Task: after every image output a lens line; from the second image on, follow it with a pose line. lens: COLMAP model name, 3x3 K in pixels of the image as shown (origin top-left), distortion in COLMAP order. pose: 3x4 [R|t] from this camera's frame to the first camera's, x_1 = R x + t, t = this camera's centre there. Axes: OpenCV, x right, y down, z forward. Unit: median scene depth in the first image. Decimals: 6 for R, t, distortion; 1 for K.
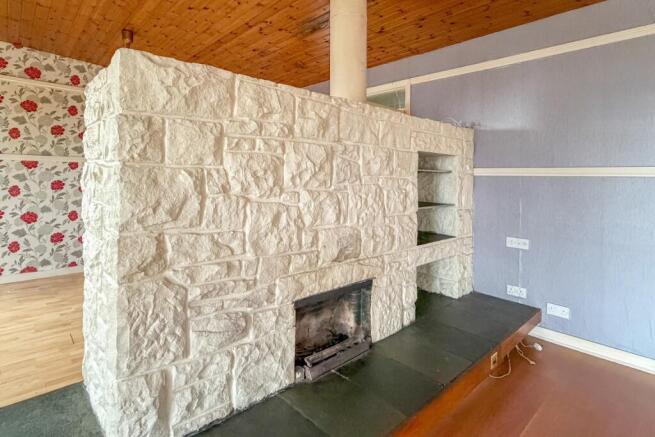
lens RADIAL K [[338.0, 0, 336.8], [0, 338.0, 181.3], [0, 0, 1]] dist [0.003355, 0.000336]
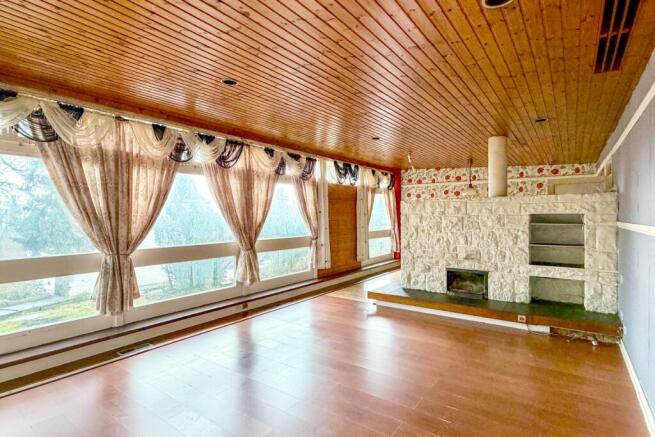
lens RADIAL K [[327.4, 0, 327.5], [0, 327.4, 218.5], [0, 0, 1]] dist [0.001571, 0.000266]
pose [[0.184930, -0.012086, -0.982677, 1.997884], [-0.003671, 0.999909, -0.012989, -0.040755], [0.982745, 0.006010, 0.184868, -0.477448]]
